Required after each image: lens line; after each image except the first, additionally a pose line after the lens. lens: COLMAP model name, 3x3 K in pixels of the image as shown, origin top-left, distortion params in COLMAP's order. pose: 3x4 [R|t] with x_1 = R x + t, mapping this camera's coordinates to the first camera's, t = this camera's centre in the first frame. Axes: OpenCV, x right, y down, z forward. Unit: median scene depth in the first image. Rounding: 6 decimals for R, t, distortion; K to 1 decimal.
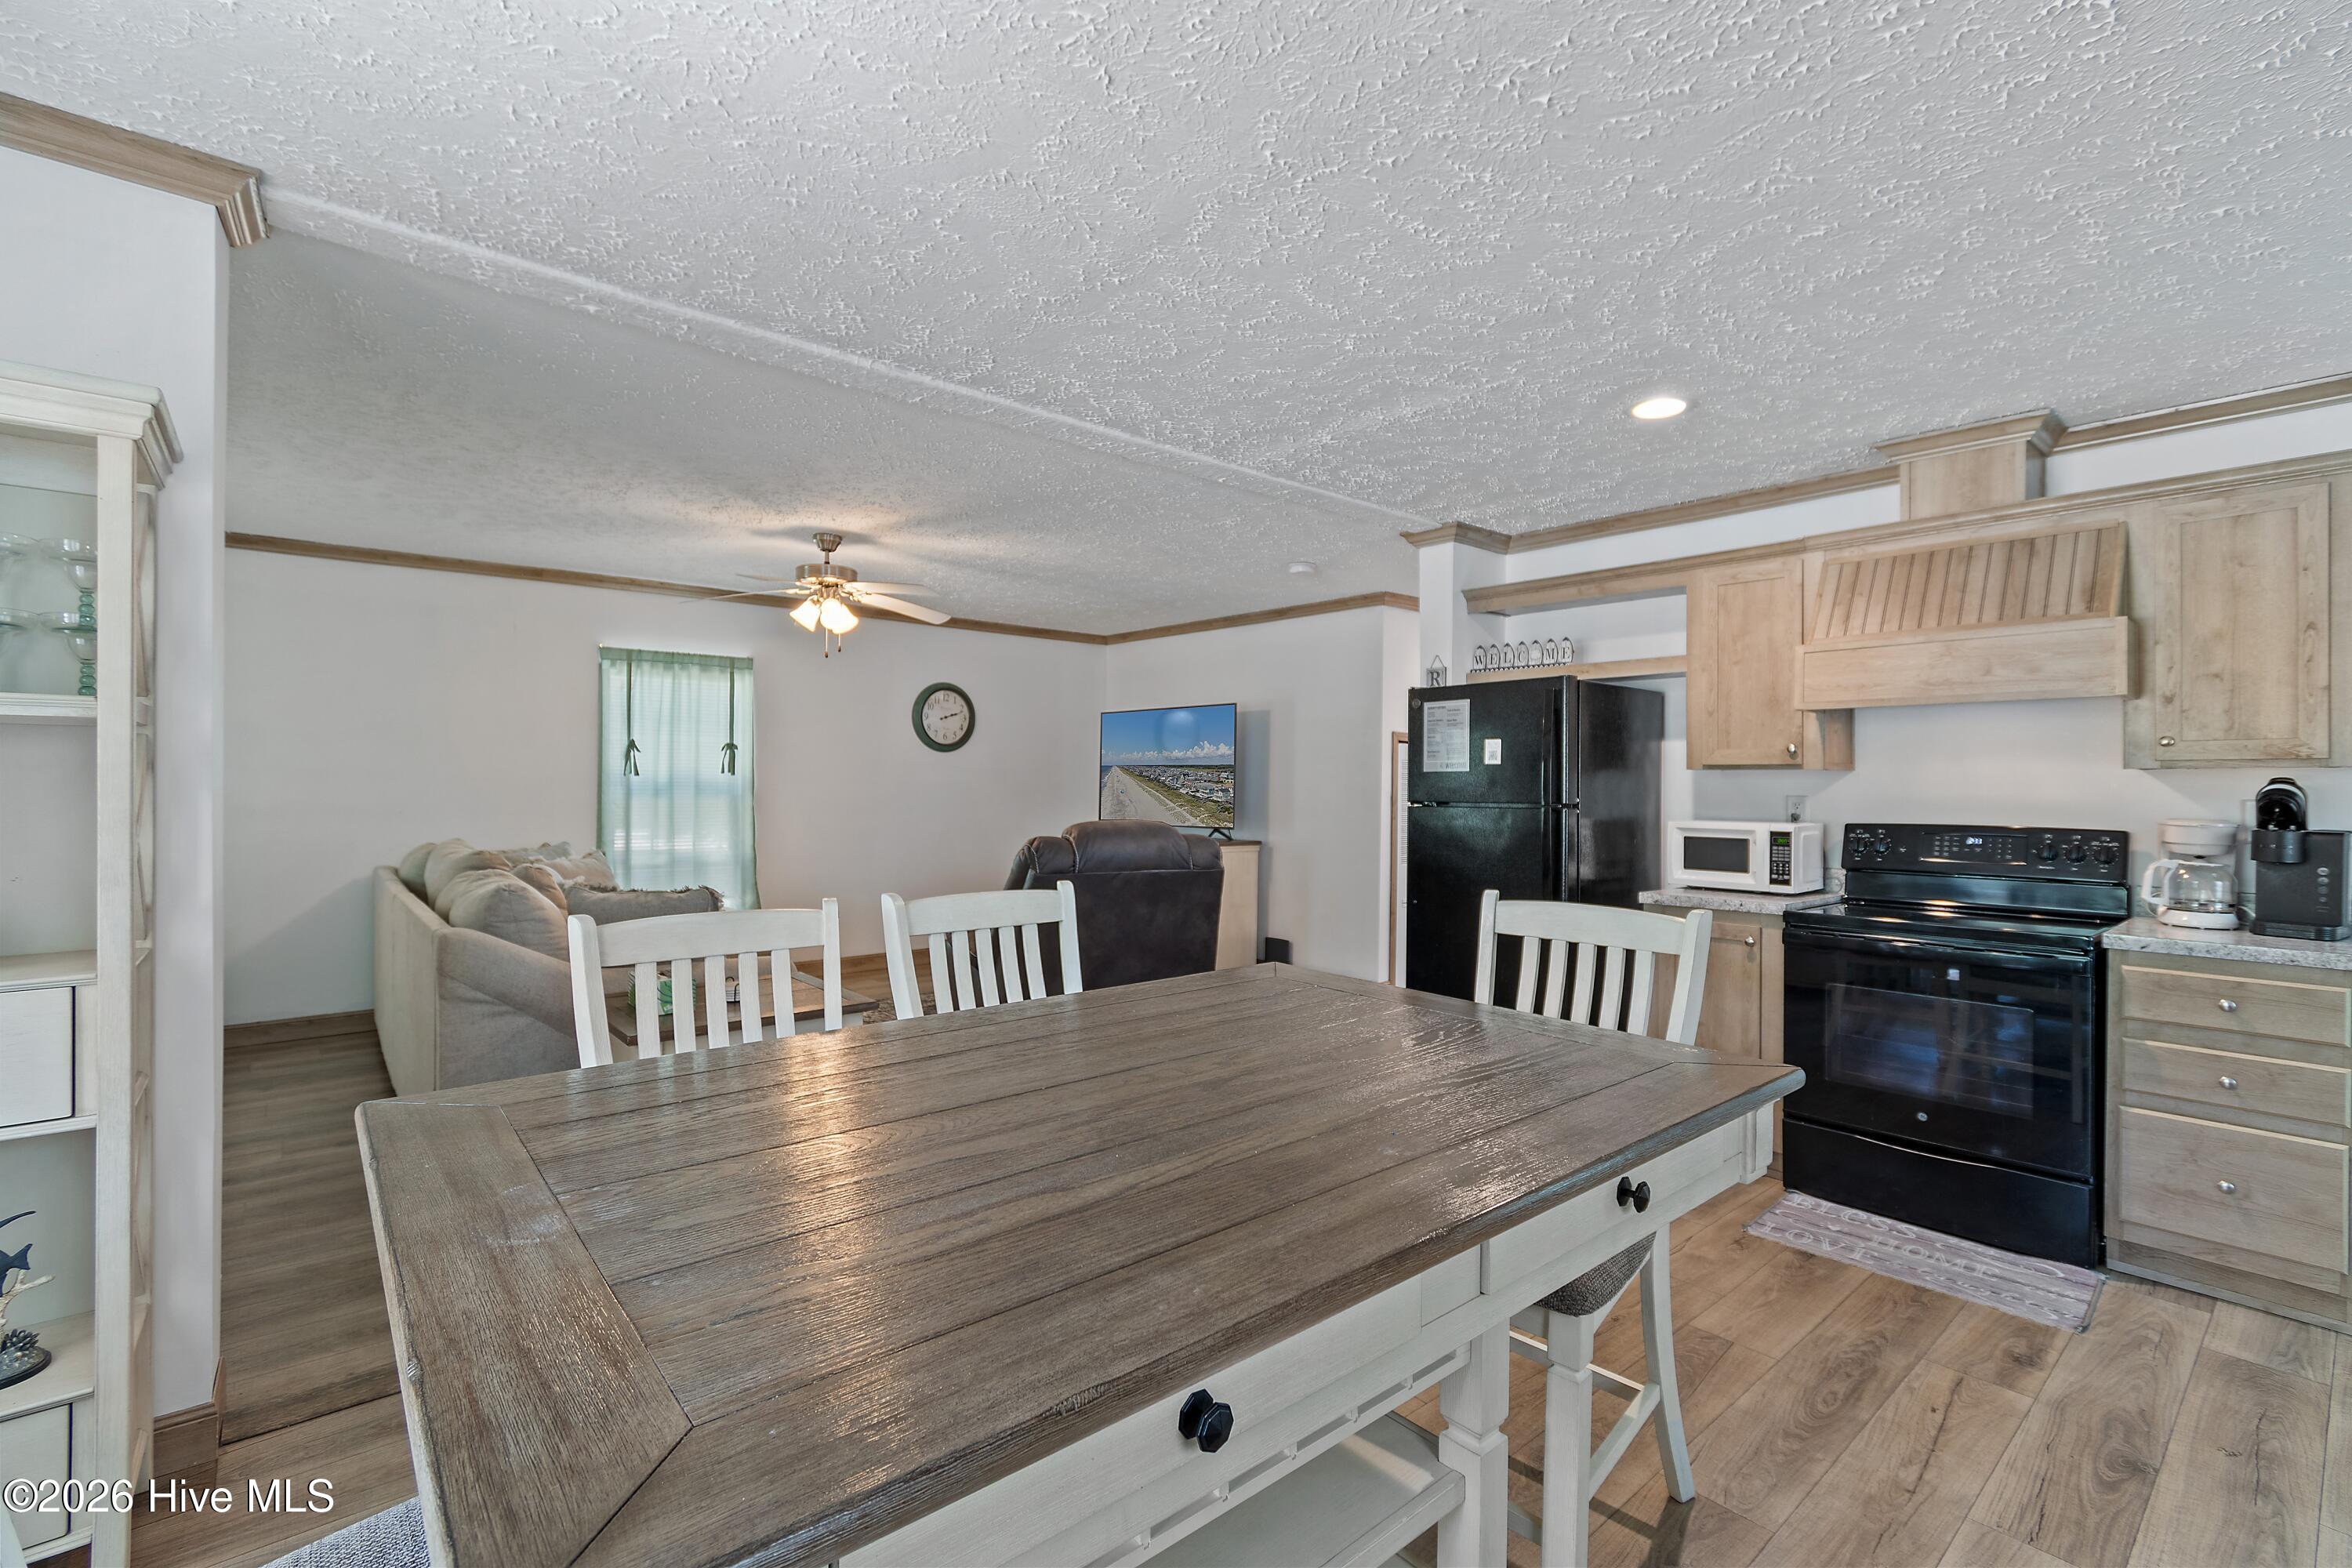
lens RADIAL K [[1034.9, 0, 1197.8], [0, 1034.9, 781.5], [0, 0, 1]] dist [0.001705, -0.001309]
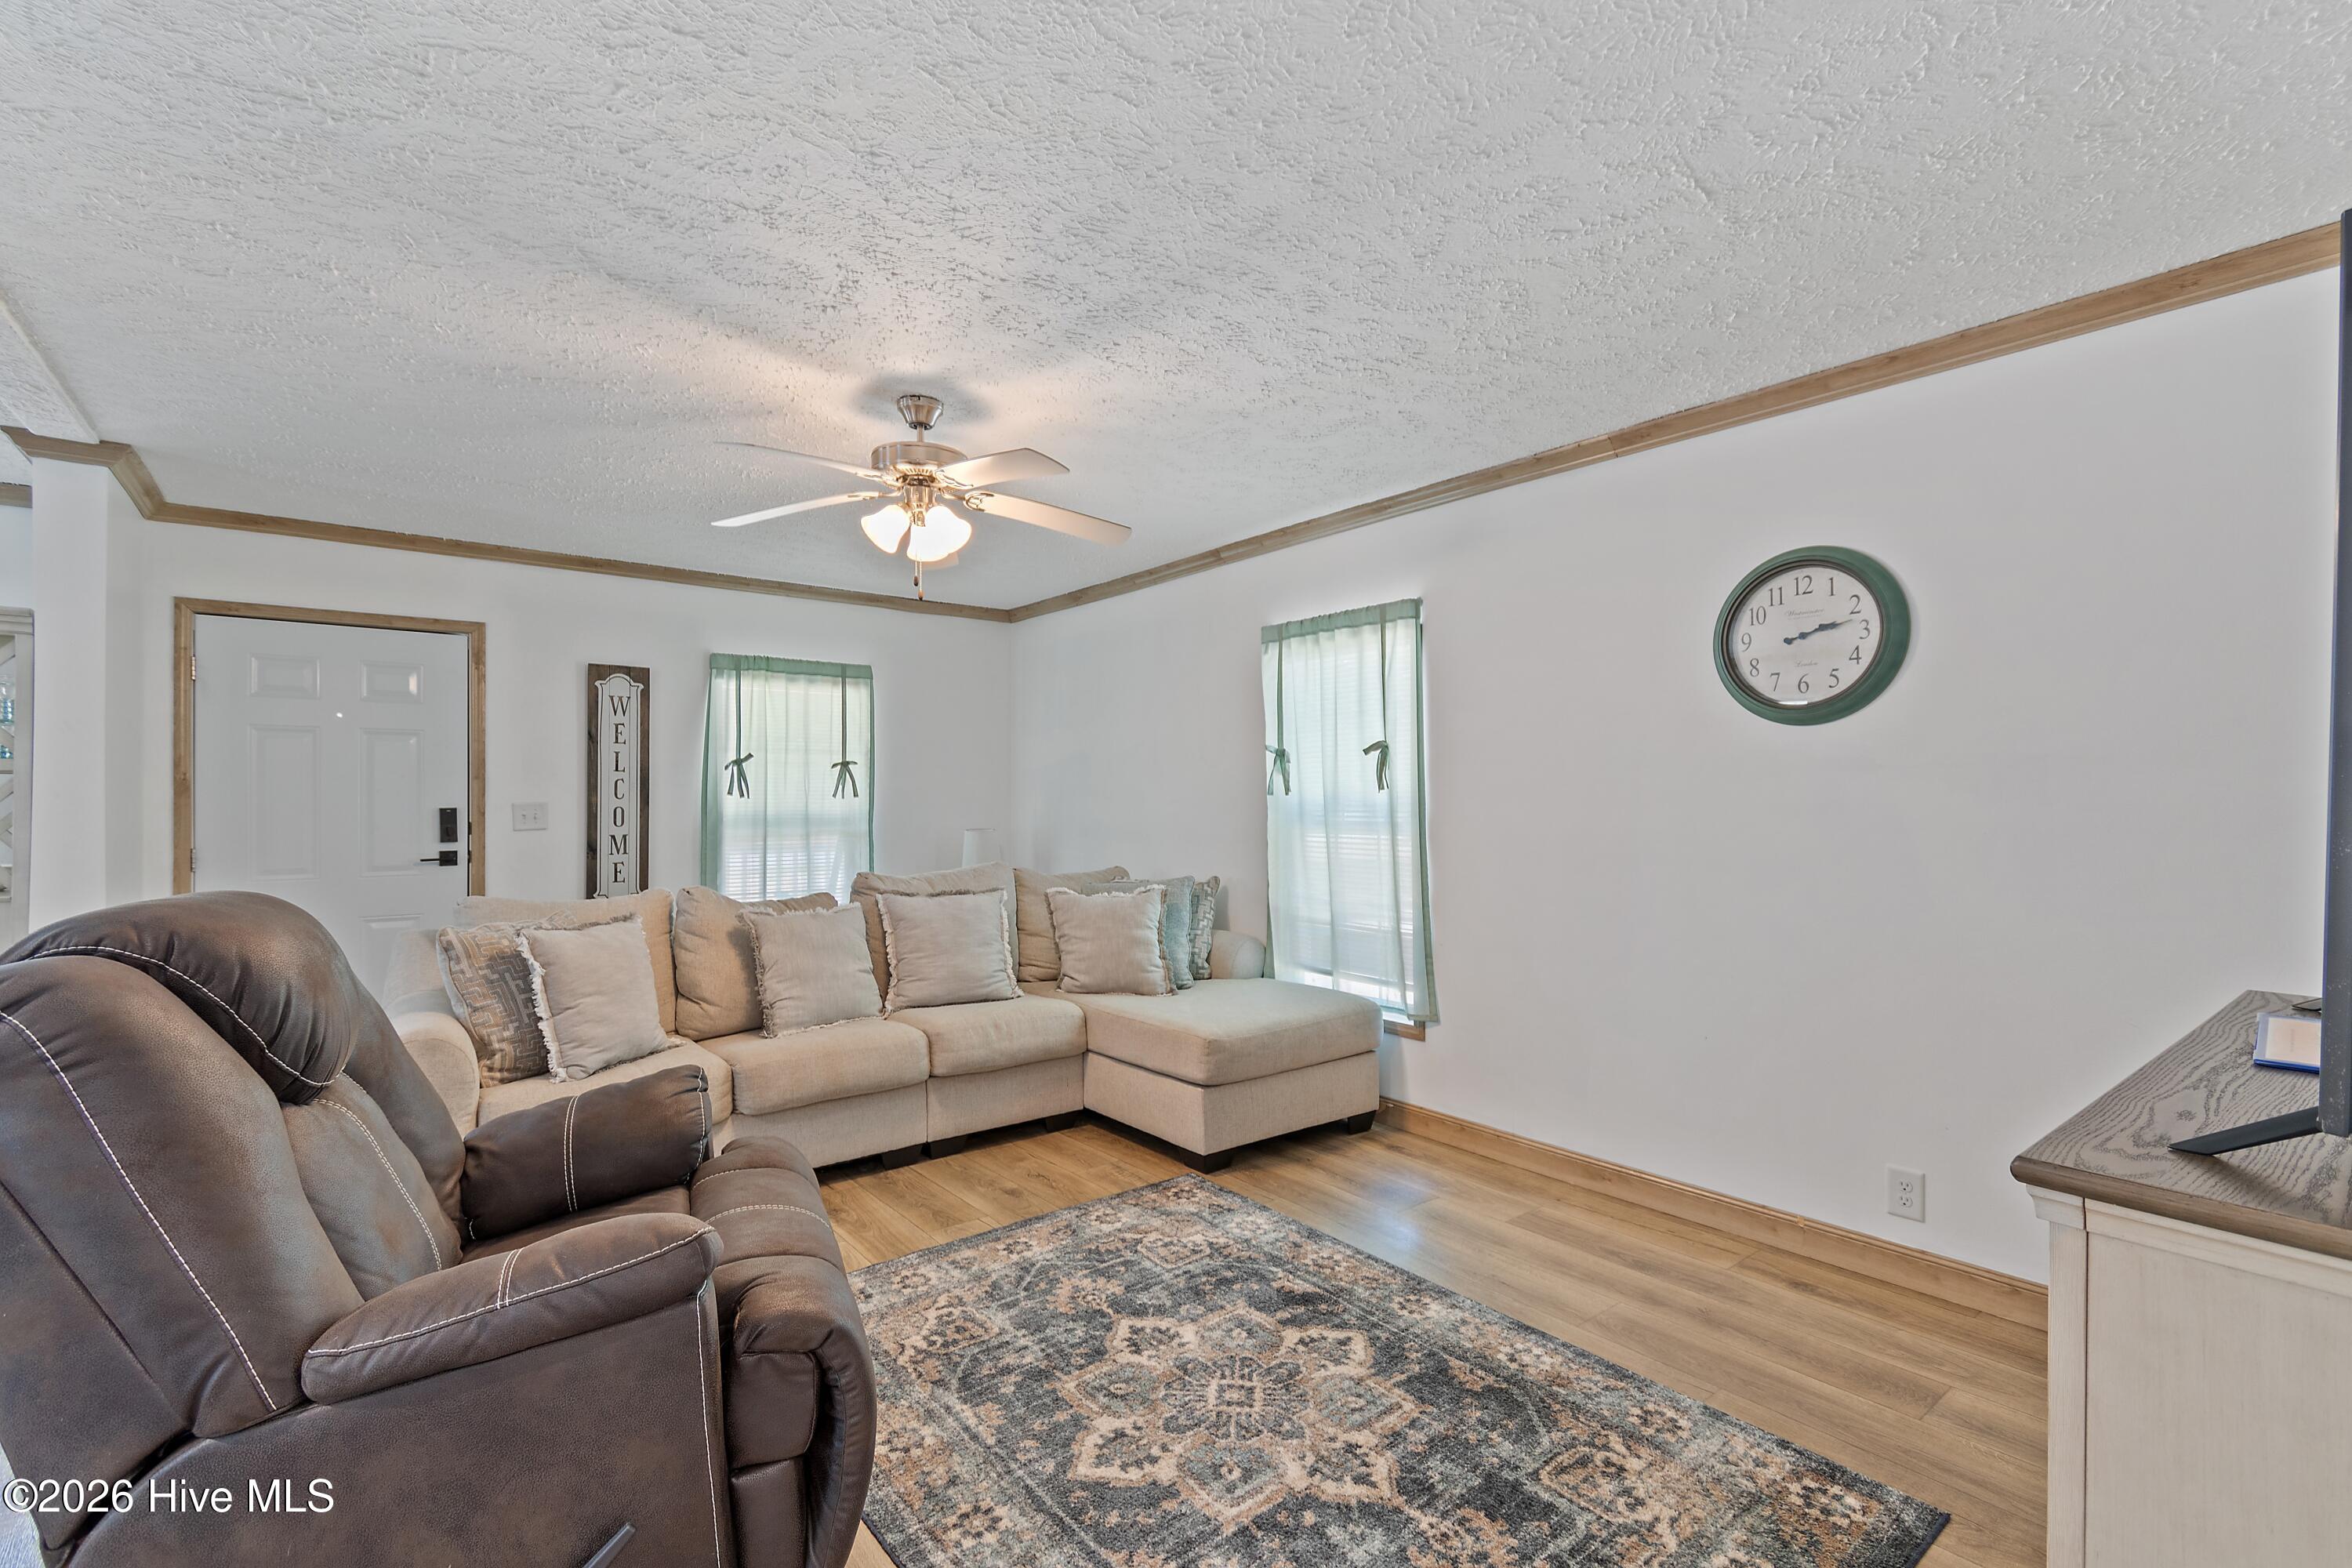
lens RADIAL K [[1034.9, 0, 1179.7], [0, 1034.9, 799.2], [0, 0, 1]] dist [0.001705, -0.001309]
pose [[-0.050420, -0.002533, -0.998725, 0.258959], [0.001319, 0.999996, -0.002603, 0.003446], [0.998727, -0.001449, -0.050416, 1.199913]]
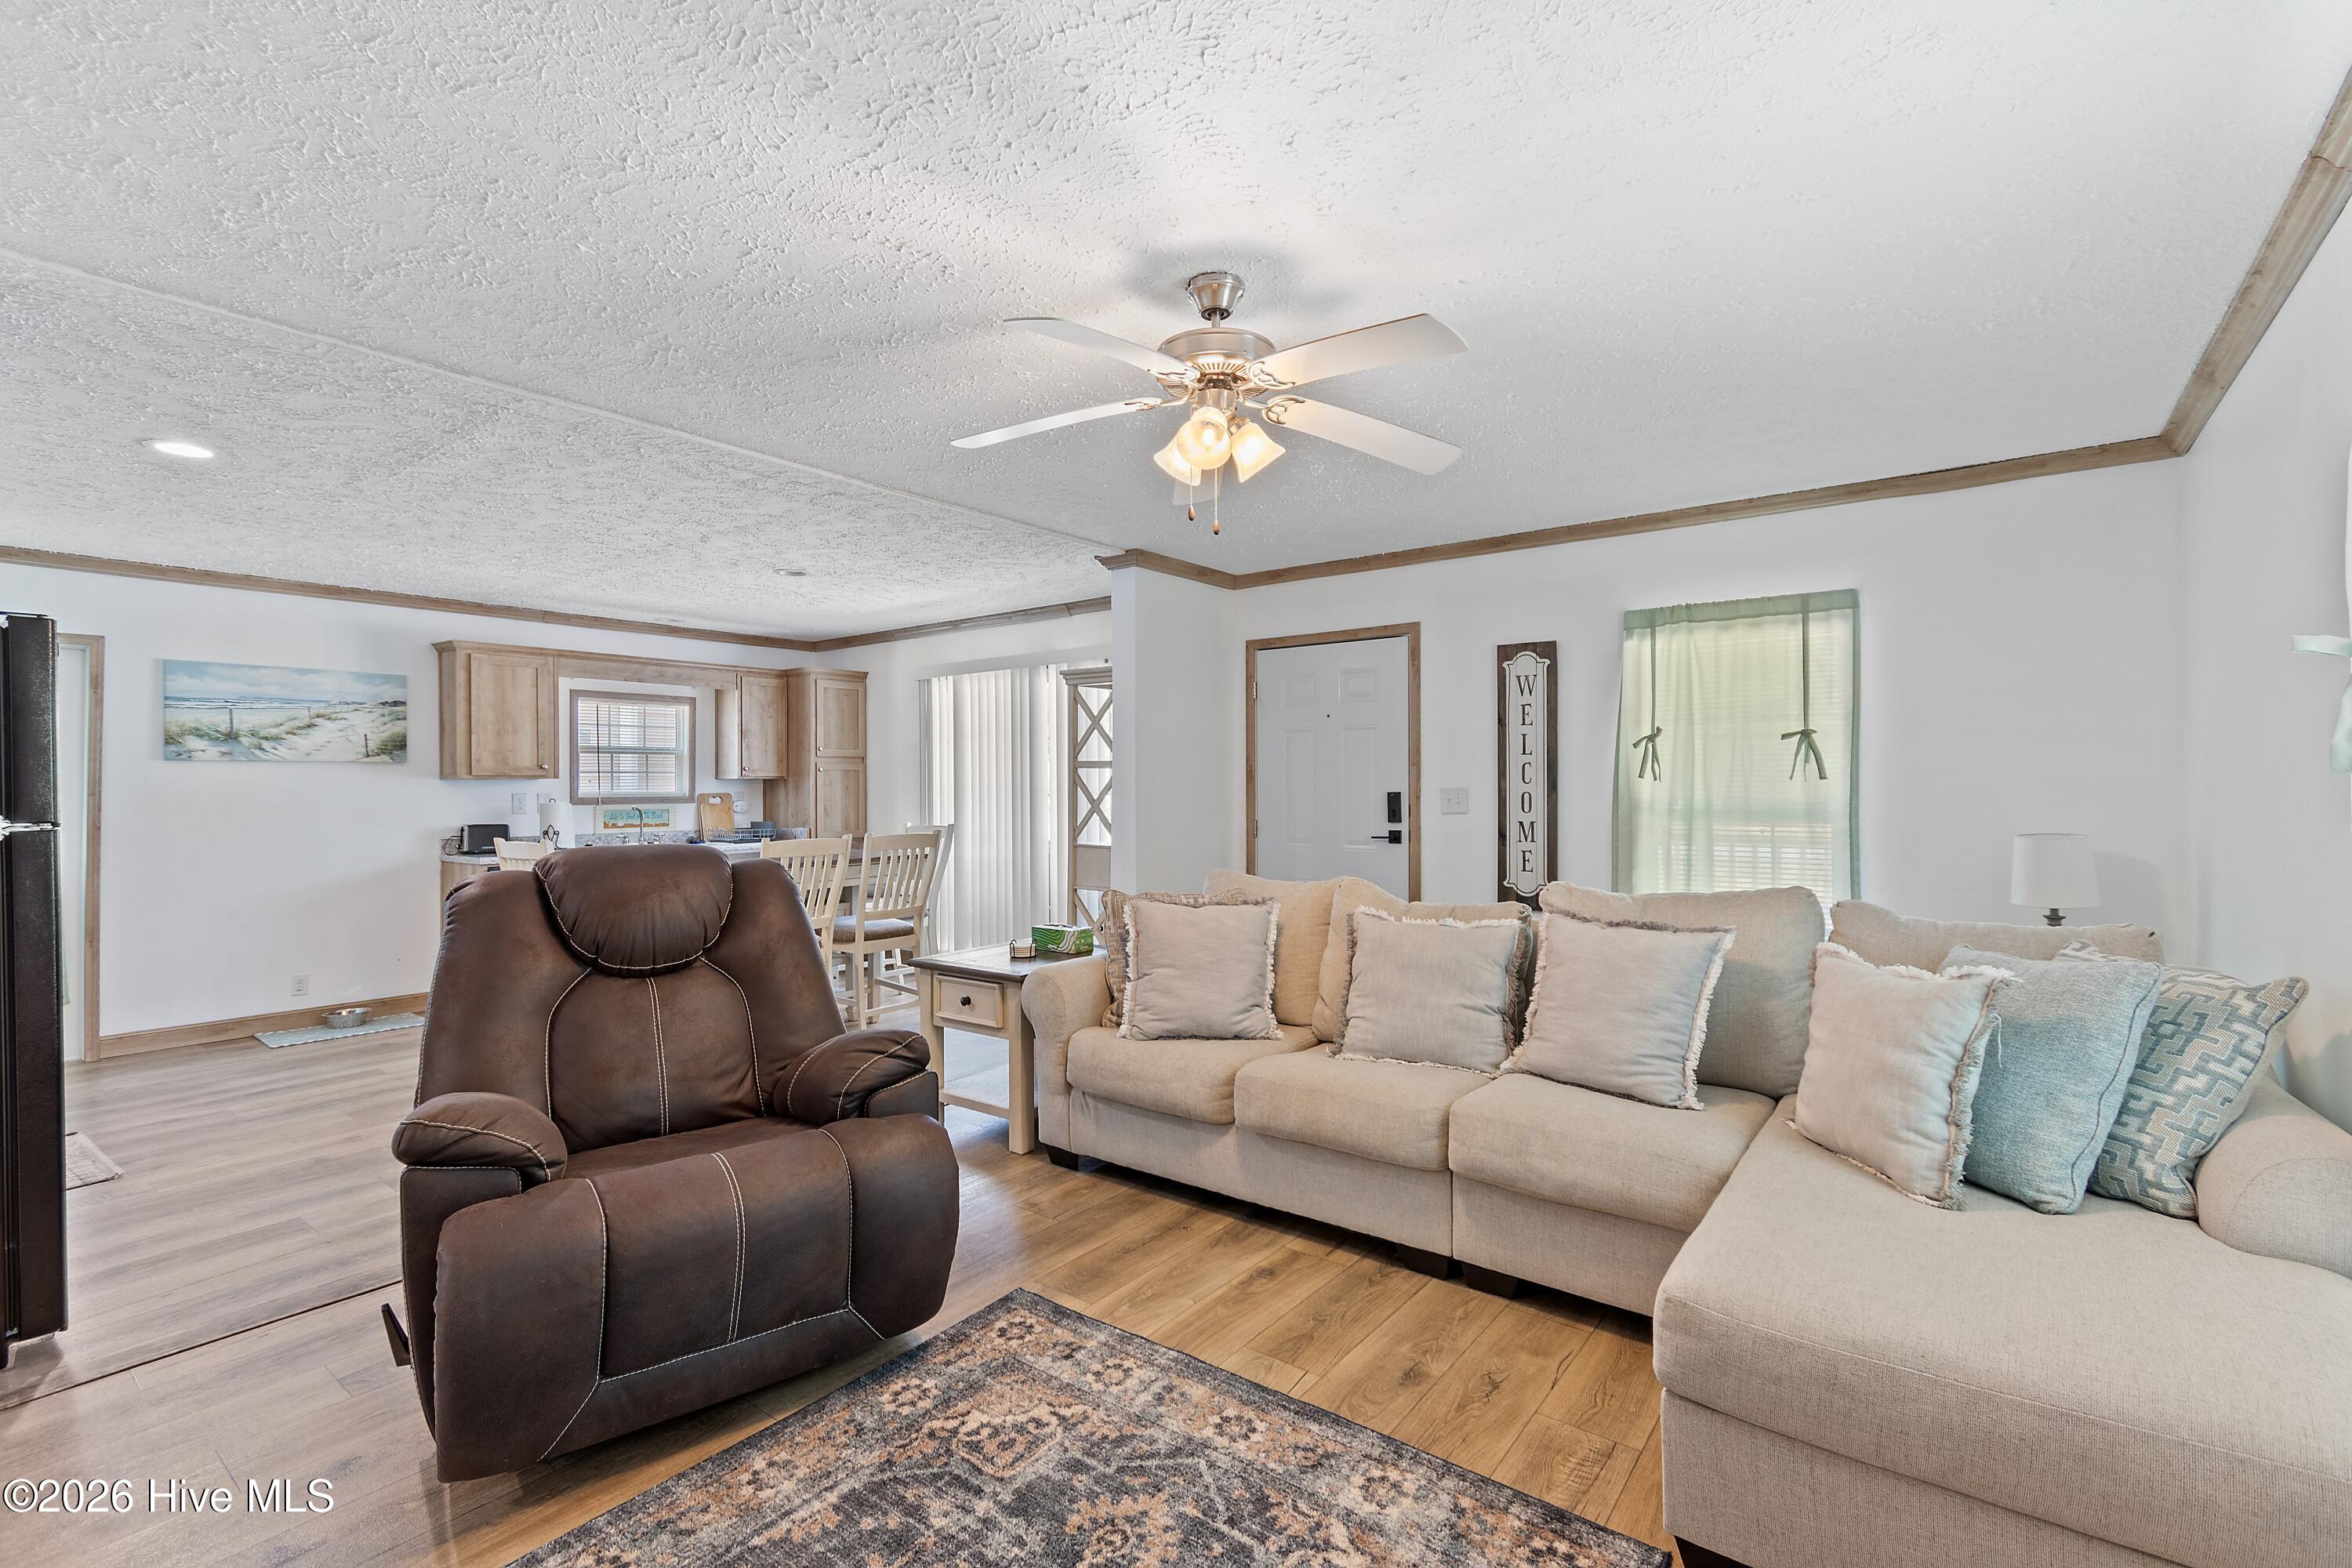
lens RADIAL K [[1034.9, 0, 1187.6], [0, 1034.9, 785.0], [0, 0, 1]] dist [0.001705, -0.001309]
pose [[-0.980803, 0.001527, -0.194994, -0.249334], [0.001712, 0.999998, -0.000781, 0.001224], [0.194992, -0.001100, -0.980804, 1.491713]]
